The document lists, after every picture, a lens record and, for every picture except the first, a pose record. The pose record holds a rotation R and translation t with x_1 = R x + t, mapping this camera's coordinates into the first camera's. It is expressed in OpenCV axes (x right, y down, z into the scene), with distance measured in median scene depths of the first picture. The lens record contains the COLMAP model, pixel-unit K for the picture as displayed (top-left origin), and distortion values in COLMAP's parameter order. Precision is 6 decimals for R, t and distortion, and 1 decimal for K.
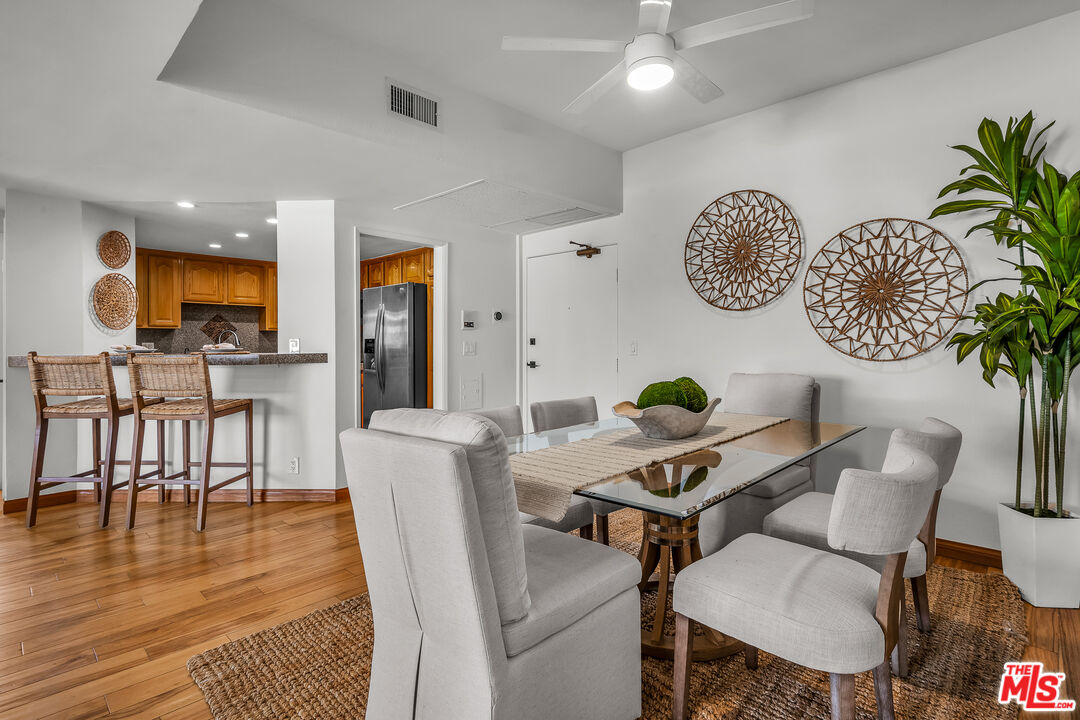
lens RADIAL K [[517.2, 0, 536.3], [0, 517.2, 352.5], [0, 0, 1]] dist [0.001933, -0.001041]
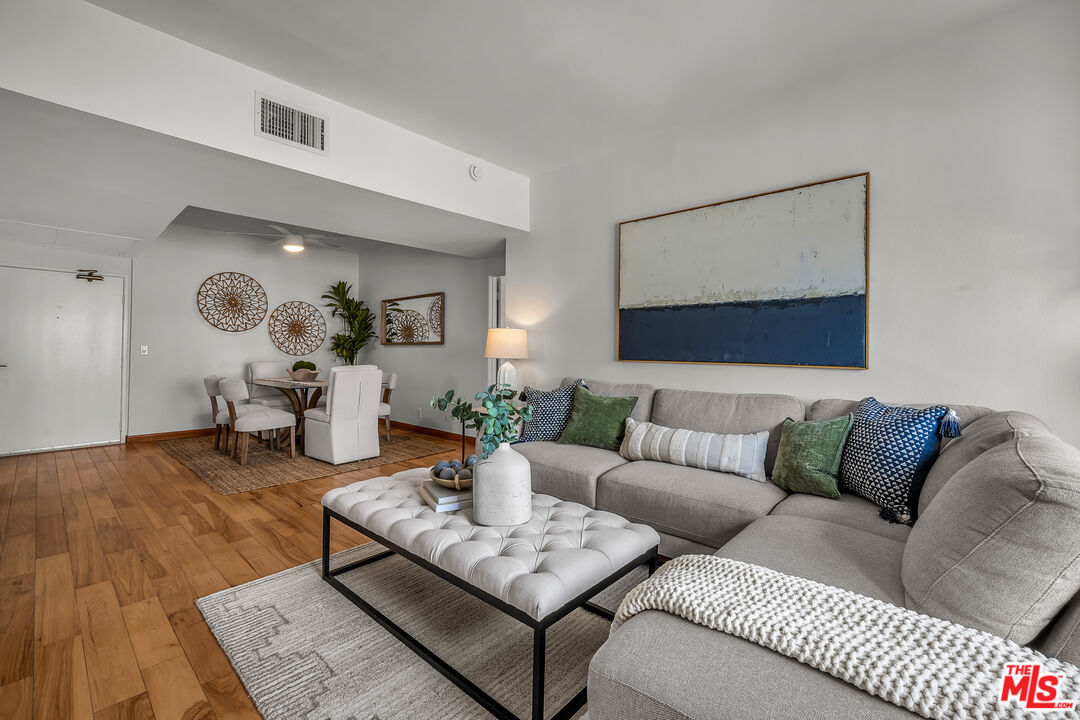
lens RADIAL K [[454.7, 0, 544.4], [0, 454.7, 350.6], [0, 0, 1]] dist [-0.000587, -0.000030]
pose [[-0.034457, 0.007148, 0.999381, -1.547993], [0.017953, 0.999817, -0.006532, 0.026649], [-0.999245, 0.017717, -0.034579, -0.147711]]
